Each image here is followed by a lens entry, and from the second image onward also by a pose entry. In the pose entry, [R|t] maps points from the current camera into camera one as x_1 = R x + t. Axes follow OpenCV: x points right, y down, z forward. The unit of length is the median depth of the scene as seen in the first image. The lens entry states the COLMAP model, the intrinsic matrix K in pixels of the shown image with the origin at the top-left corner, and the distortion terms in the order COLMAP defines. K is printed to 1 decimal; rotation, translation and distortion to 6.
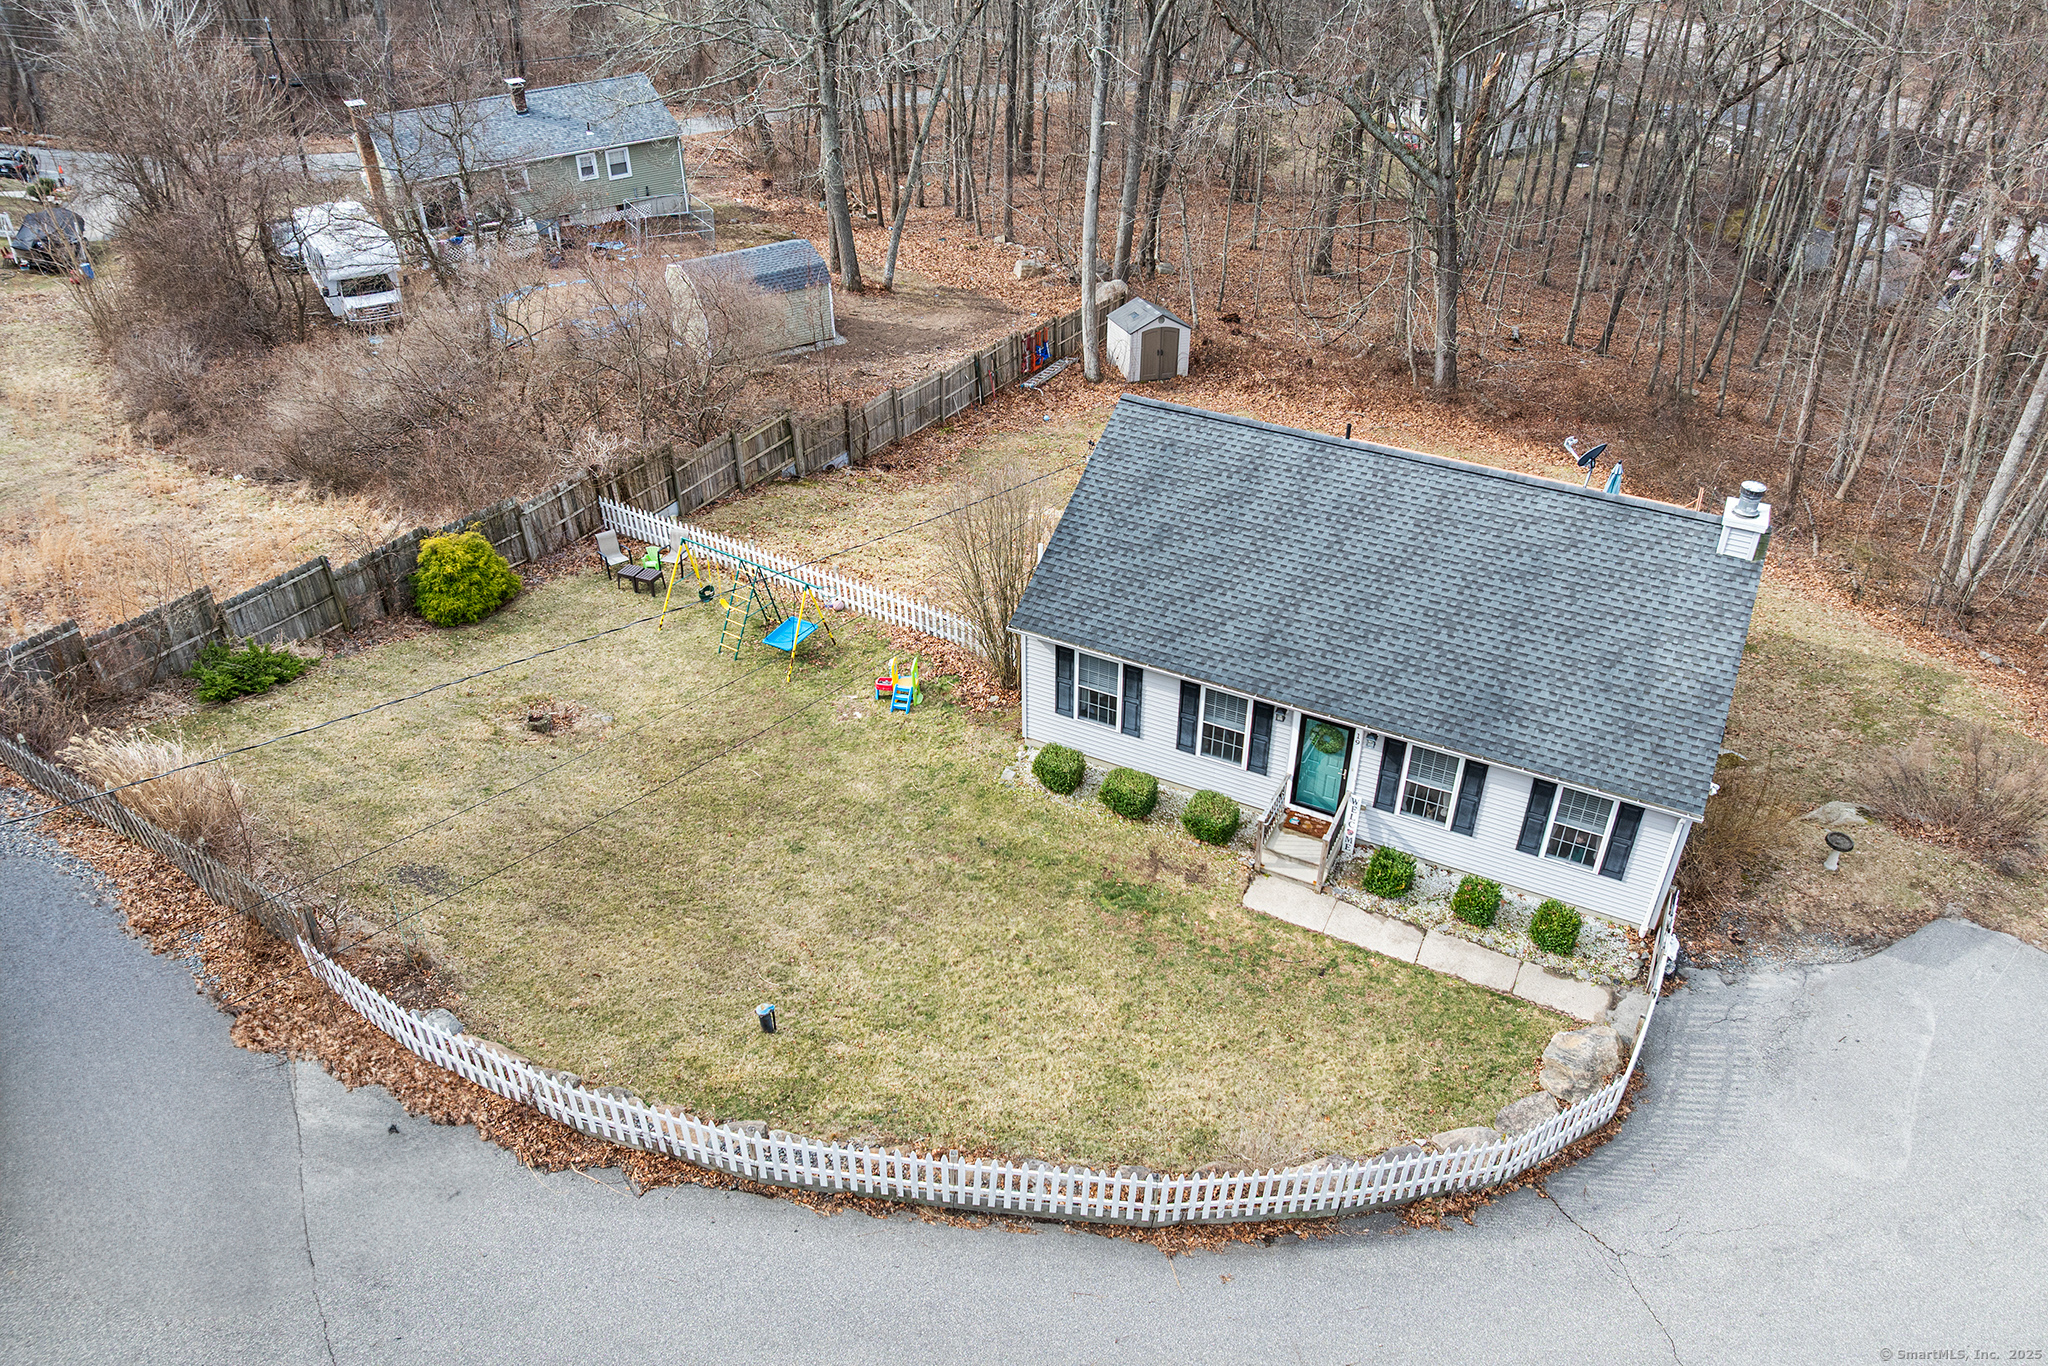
lens RADIAL K [[1428.4, 0, 1016.7], [0, 1428.4, 665.1], [0, 0, 1]] dist [-0.038793, -0.008135]
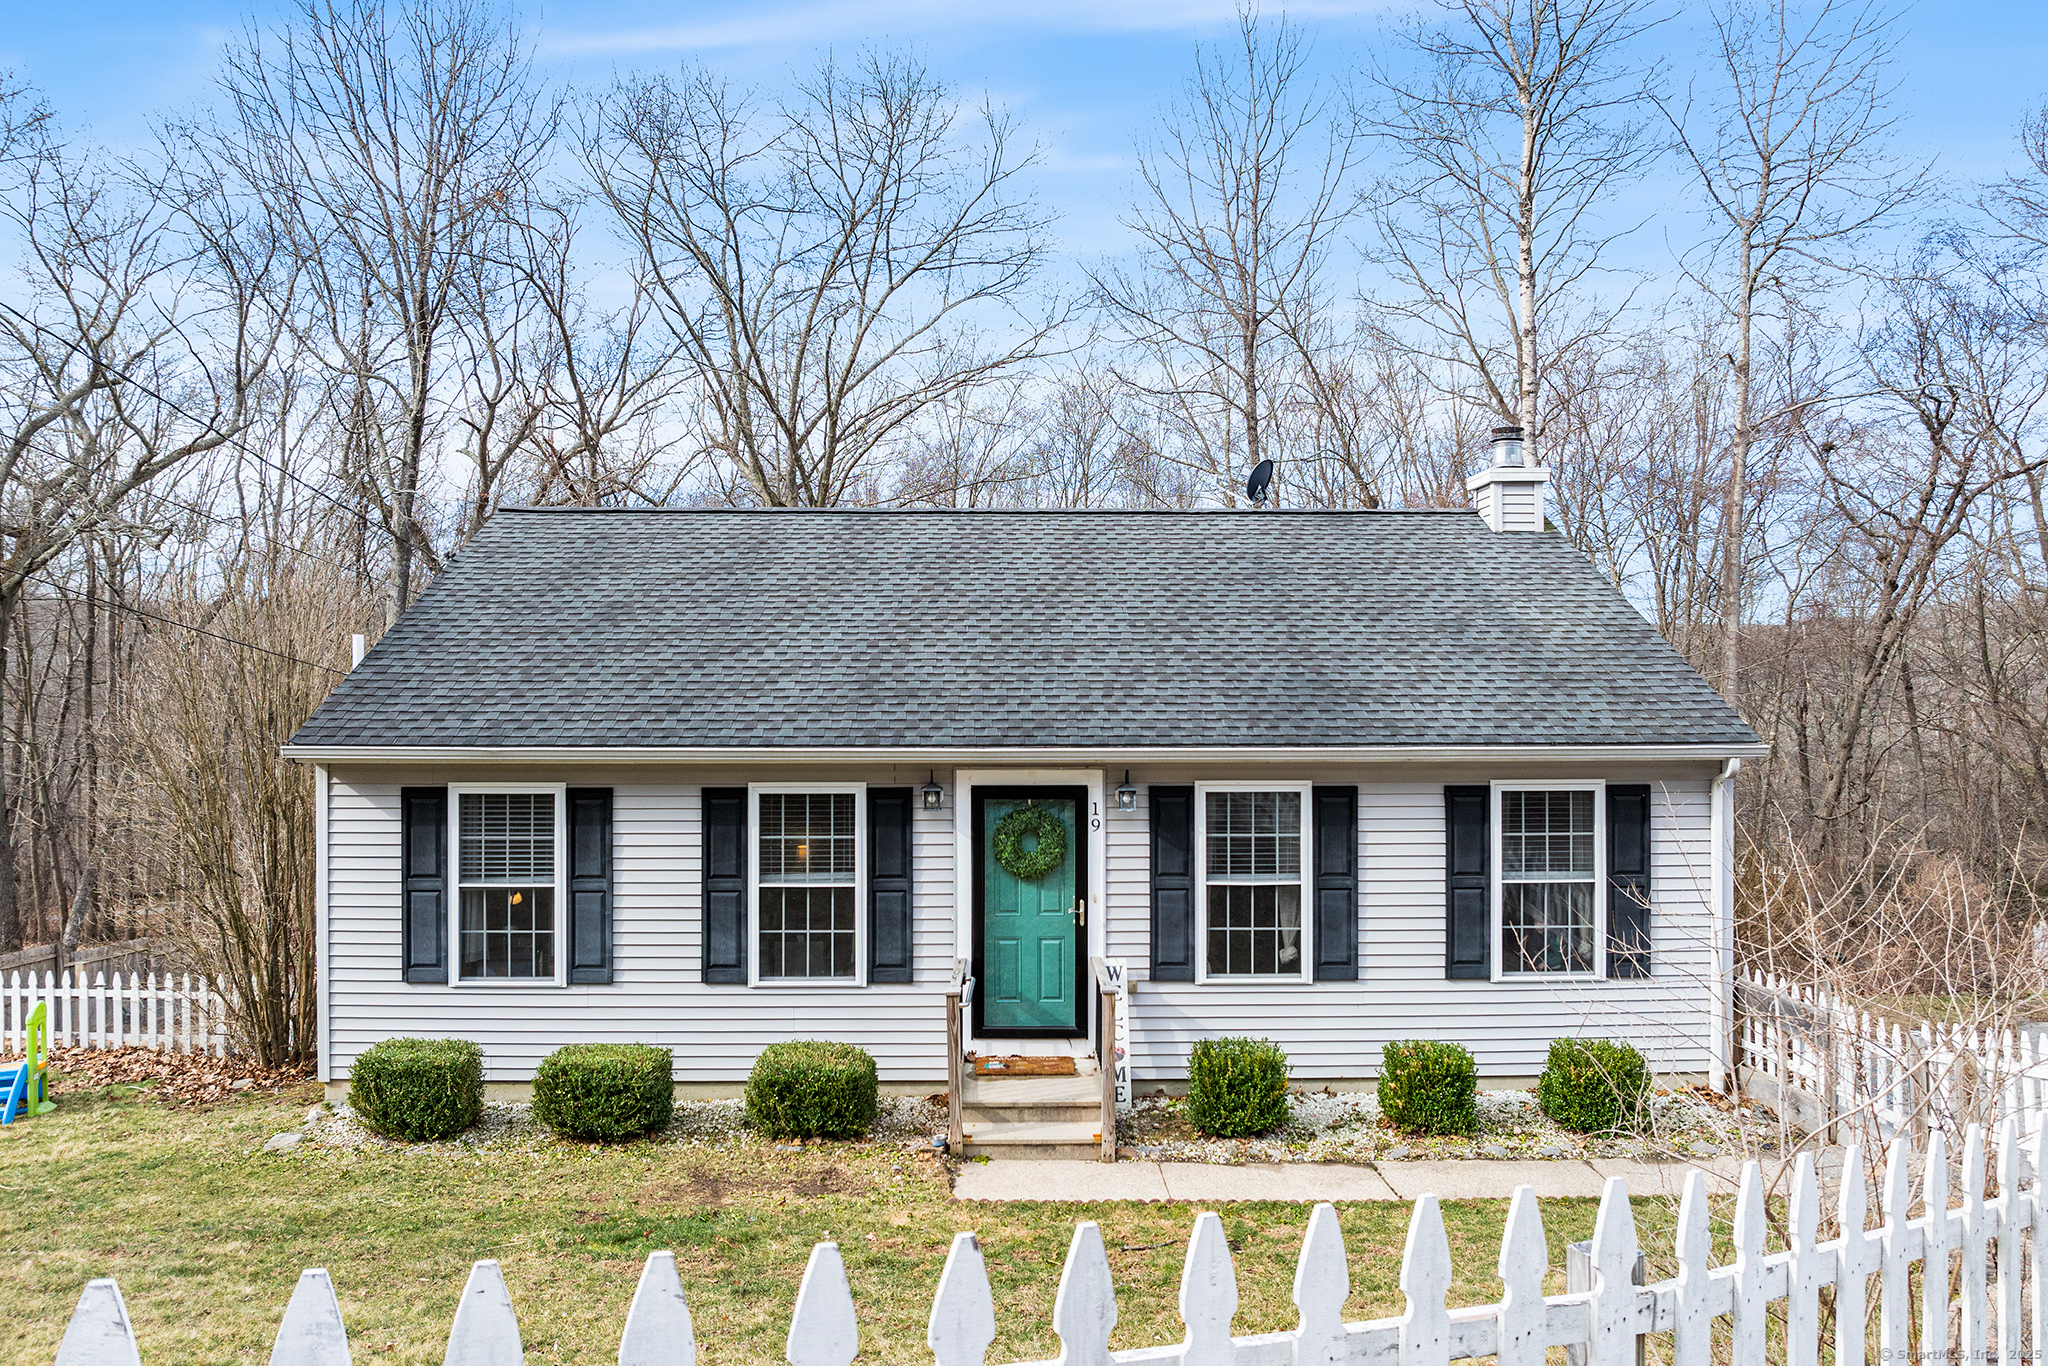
lens RADIAL K [[1428.4, 0, 1020.9], [0, 1428.4, 690.8], [0, 0, 1]] dist [-0.038793, -0.008135]
pose [[0.884994, 0.013683, 0.465402, -0.008341], [0.266530, 0.804703, -0.530485, 0.256418], [-0.381769, 0.593519, 0.708510, 0.613804]]
